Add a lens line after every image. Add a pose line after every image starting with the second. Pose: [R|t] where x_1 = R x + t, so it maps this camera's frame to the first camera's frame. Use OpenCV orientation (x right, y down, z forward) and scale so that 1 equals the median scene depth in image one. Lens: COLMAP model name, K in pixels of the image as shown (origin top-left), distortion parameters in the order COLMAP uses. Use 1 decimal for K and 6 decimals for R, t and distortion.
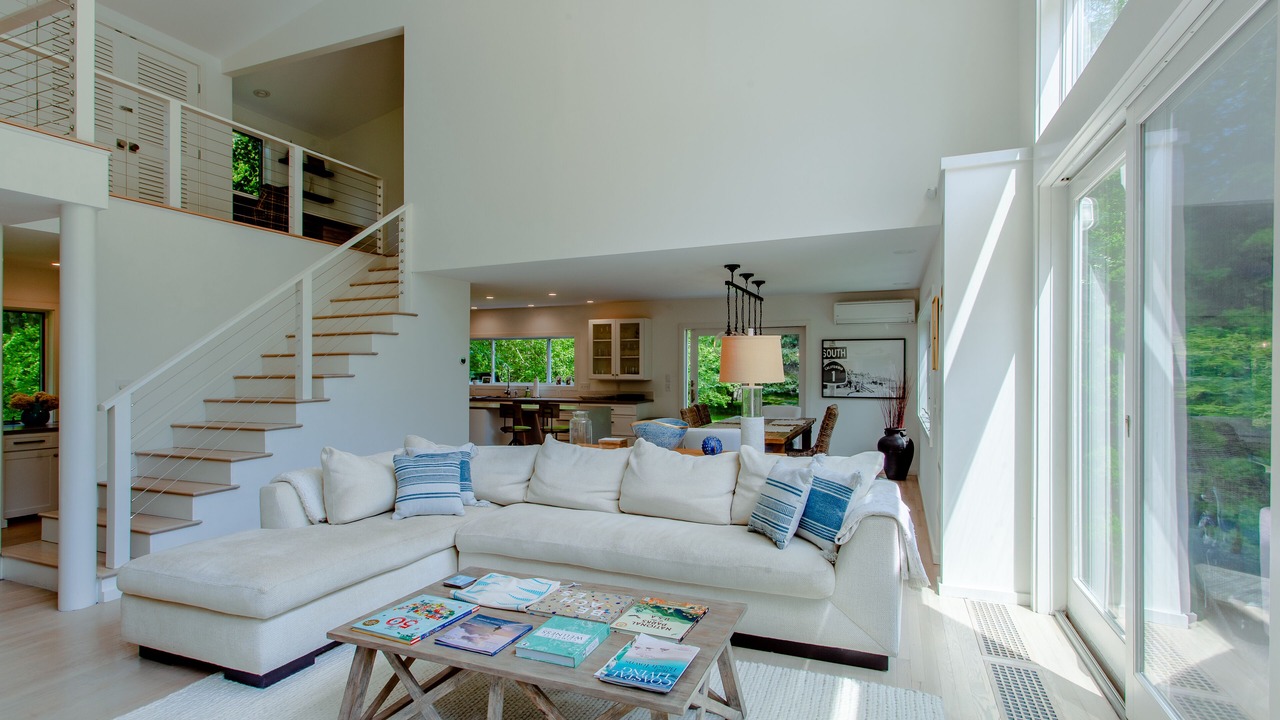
lens RADIAL K [[621.1, 0, 642.7], [0, 621.1, 366.4], [0, 0, 1]] dist [0.005170, -0.000566]
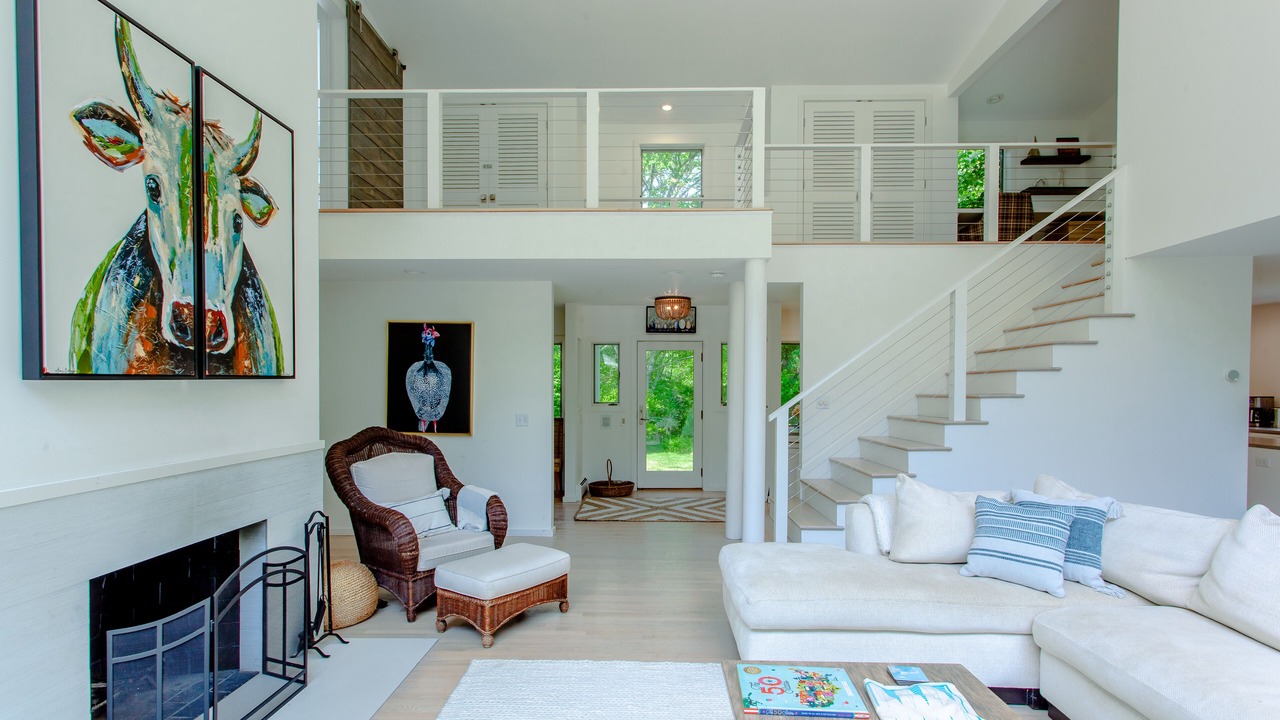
lens RADIAL K [[621.1, 0, 643.4], [0, 621.1, 399.6], [0, 0, 1]] dist [0.005170, -0.000566]
pose [[0.356593, 0.018660, -0.934074, 0.181420], [0.001287, 0.999790, 0.020464, 0.002146], [0.934259, -0.008499, 0.356494, 0.289279]]
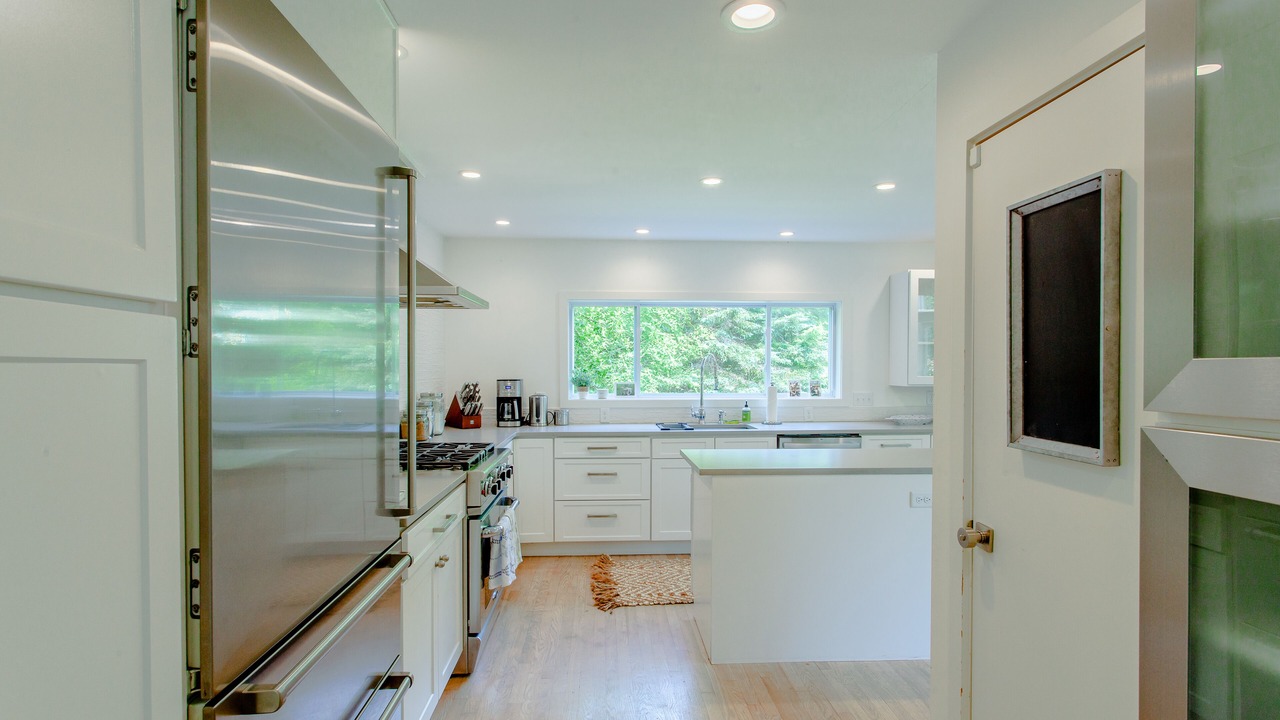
lens RADIAL K [[621.1, 0, 644.1], [0, 621.1, 371.6], [0, 0, 1]] dist [0.005170, -0.000566]
pose [[0.898716, -0.000337, 0.438531, -0.474561], [-0.001192, 0.999994, 0.003212, 0.007644], [-0.438529, -0.003409, 0.898710, 0.597272]]
